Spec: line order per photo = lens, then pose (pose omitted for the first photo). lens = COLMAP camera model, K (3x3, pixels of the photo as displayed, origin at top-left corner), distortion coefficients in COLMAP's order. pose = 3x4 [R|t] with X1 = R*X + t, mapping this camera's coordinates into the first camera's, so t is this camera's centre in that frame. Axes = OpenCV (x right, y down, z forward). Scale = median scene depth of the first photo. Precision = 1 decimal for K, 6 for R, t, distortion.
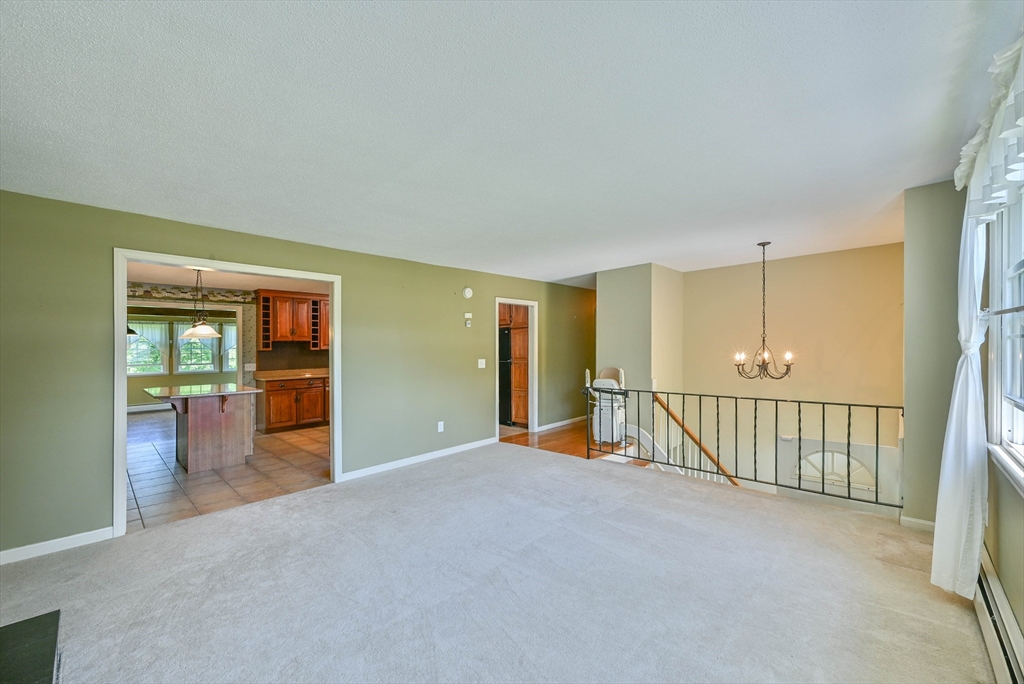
lens RADIAL K [[409.7, 0, 502.4], [0, 409.7, 338.1], [0, 0, 1]] dist [0.002439, -0.000867]
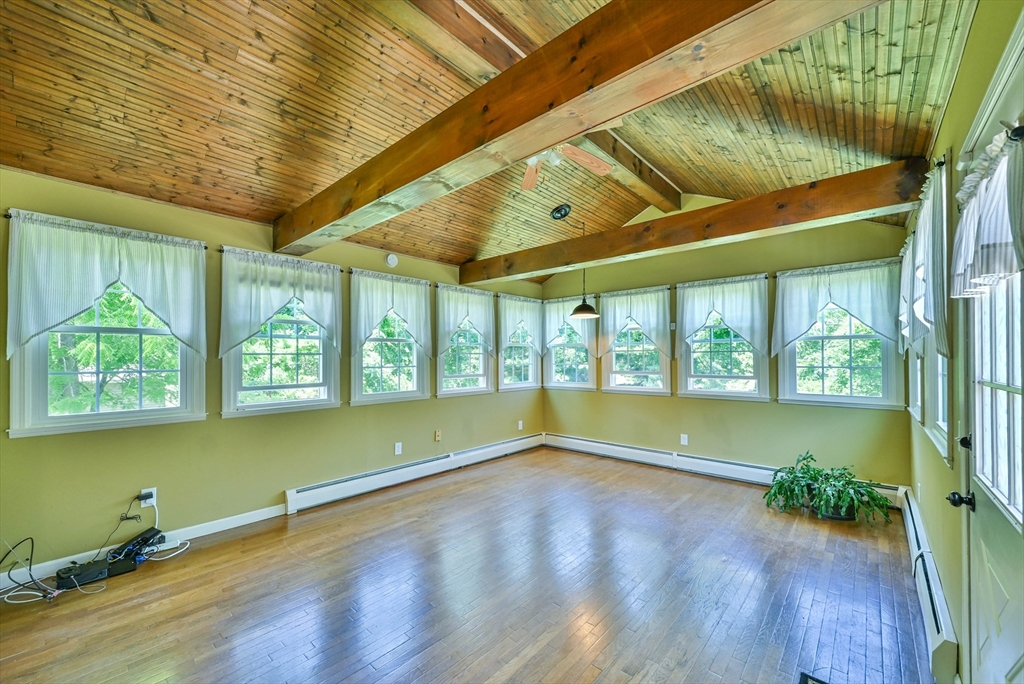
lens RADIAL K [[409.7, 0, 512.1], [0, 409.7, 352.4], [0, 0, 1]] dist [0.002439, -0.000867]
pose [[0.057570, 0.007904, -0.998310, -0.512880], [0.028611, 0.999545, 0.009564, 0.043835], [0.997931, -0.029114, 0.057318, 1.182210]]
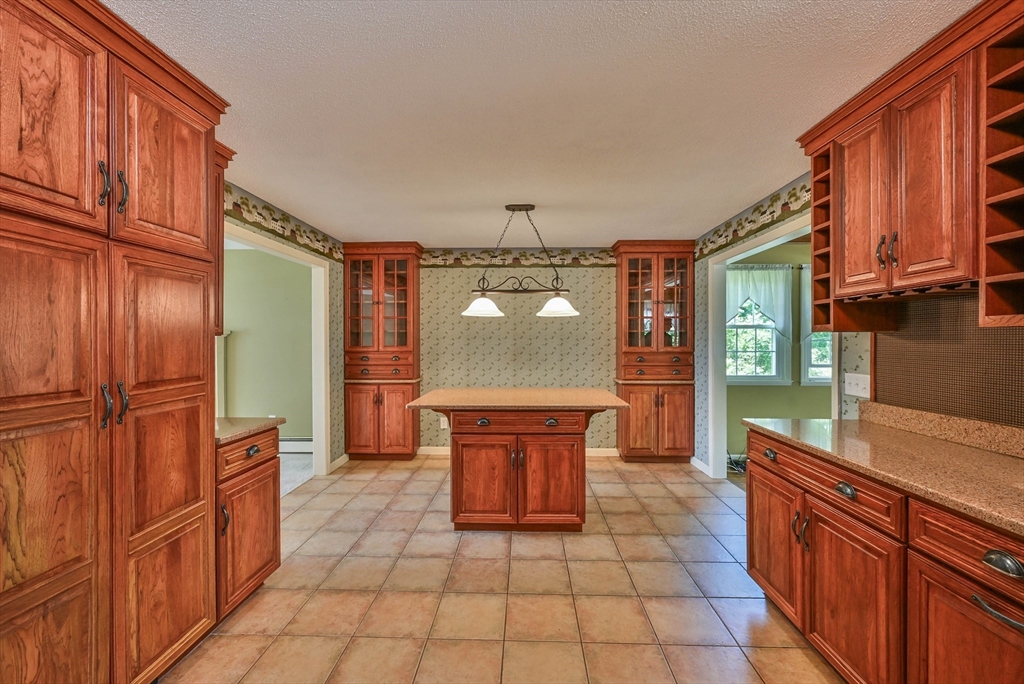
lens RADIAL K [[409.7, 0, 512.8], [0, 409.7, 341.9], [0, 0, 1]] dist [0.002439, -0.000867]
pose [[-0.732352, 0.020425, -0.680620, -0.207909], [0.033325, 0.999427, -0.005865, 0.030896], [0.680111, -0.026977, -0.732613, 1.047697]]
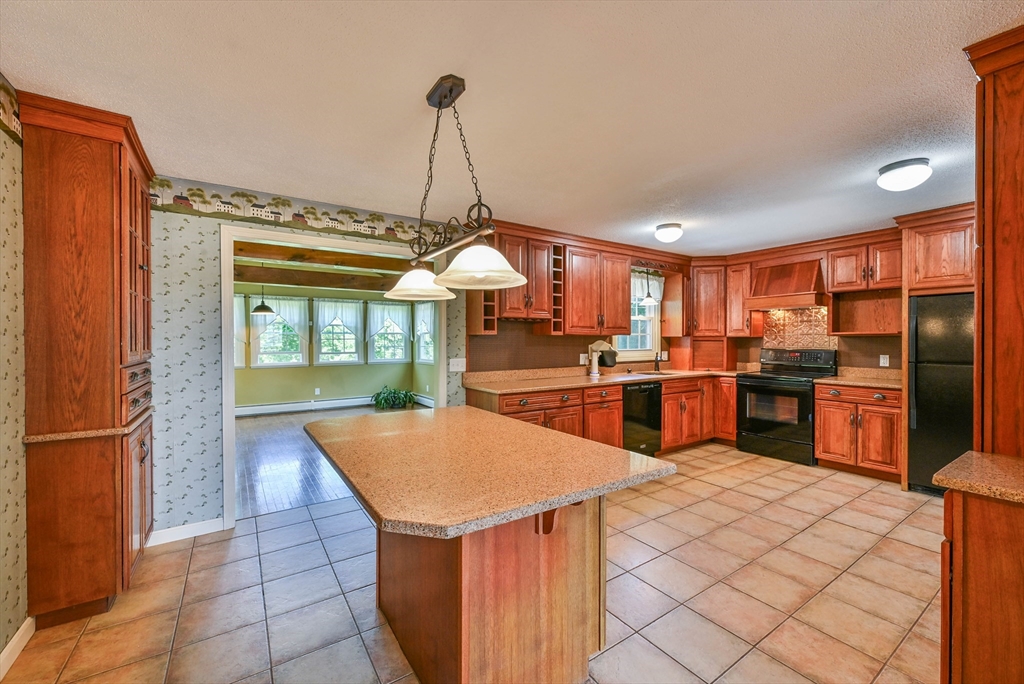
lens RADIAL K [[409.7, 0, 496.3], [0, 409.7, 344.0], [0, 0, 1]] dist [0.002439, -0.000867]
pose [[0.975986, 0.017623, -0.217119, -0.444935], [-0.009441, 0.999208, 0.038667, 0.021177], [0.217628, -0.035689, 0.975379, 0.477038]]
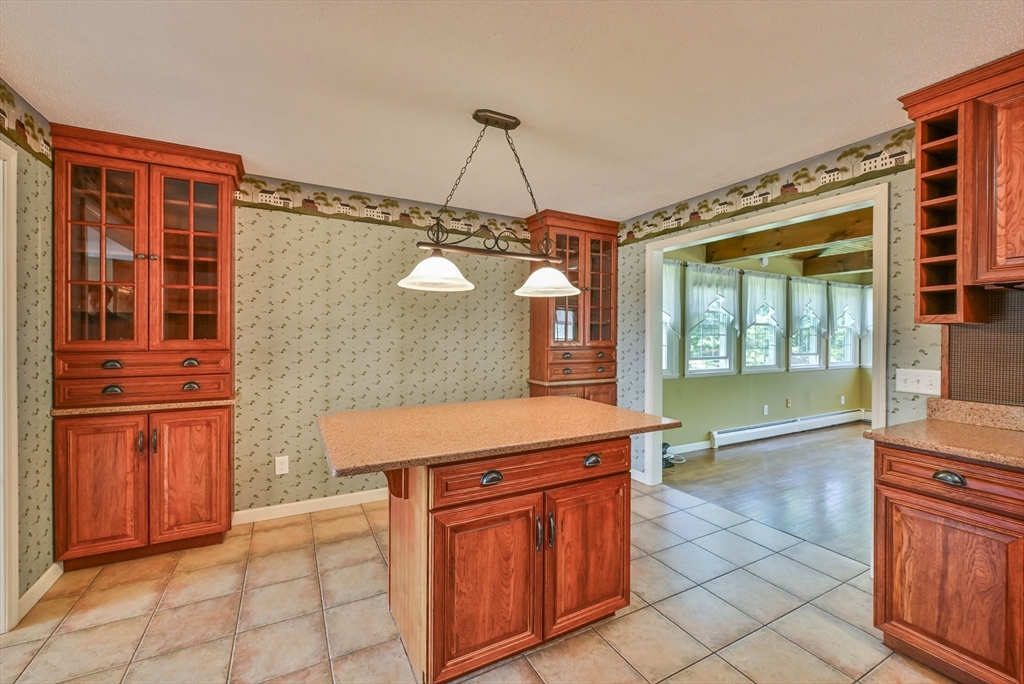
lens RADIAL K [[409.7, 0, 519.8], [0, 409.7, 335.8], [0, 0, 1]] dist [0.002439, -0.000867]
pose [[-0.277000, 0.017998, -0.960701, -0.254814], [0.025546, 0.999609, 0.011361, 0.027264], [0.960530, -0.021395, -0.277352, 0.808470]]
